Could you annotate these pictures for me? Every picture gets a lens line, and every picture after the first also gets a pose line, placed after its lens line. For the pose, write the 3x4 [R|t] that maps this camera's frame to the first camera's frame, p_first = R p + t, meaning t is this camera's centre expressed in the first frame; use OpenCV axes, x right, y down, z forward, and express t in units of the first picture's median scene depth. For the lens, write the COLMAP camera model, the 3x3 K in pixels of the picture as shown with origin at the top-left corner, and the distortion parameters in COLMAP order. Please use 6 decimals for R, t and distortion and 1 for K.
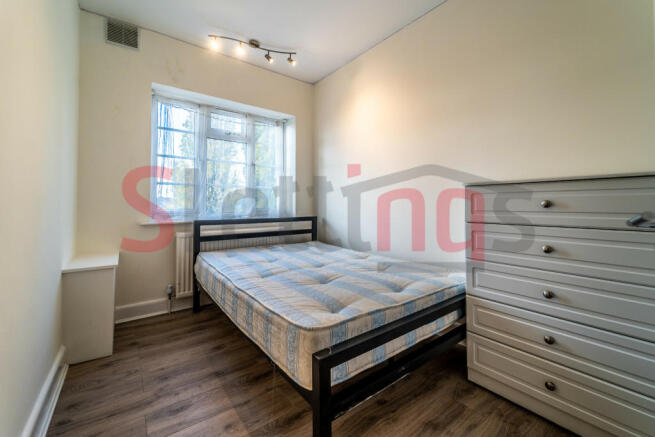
lens RADIAL K [[265.9, 0, 327.5], [0, 265.9, 203.9], [0, 0, 1]] dist [0.001013, 0.000141]
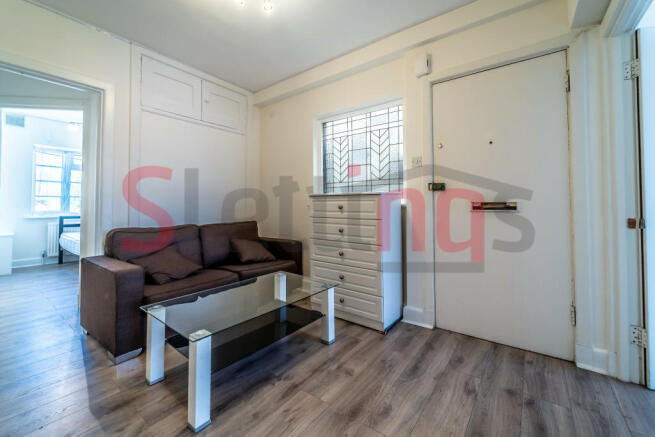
lens RADIAL K [[265.9, 0, 327.5], [0, 265.9, 203.9], [0, 0, 1]] dist [0.001013, 0.000141]
pose [[0.964500, 0.008439, 0.263949, 0.866637], [-0.006687, 0.999949, -0.007533, -0.026126], [-0.263999, 0.005501, 0.964507, -1.382823]]
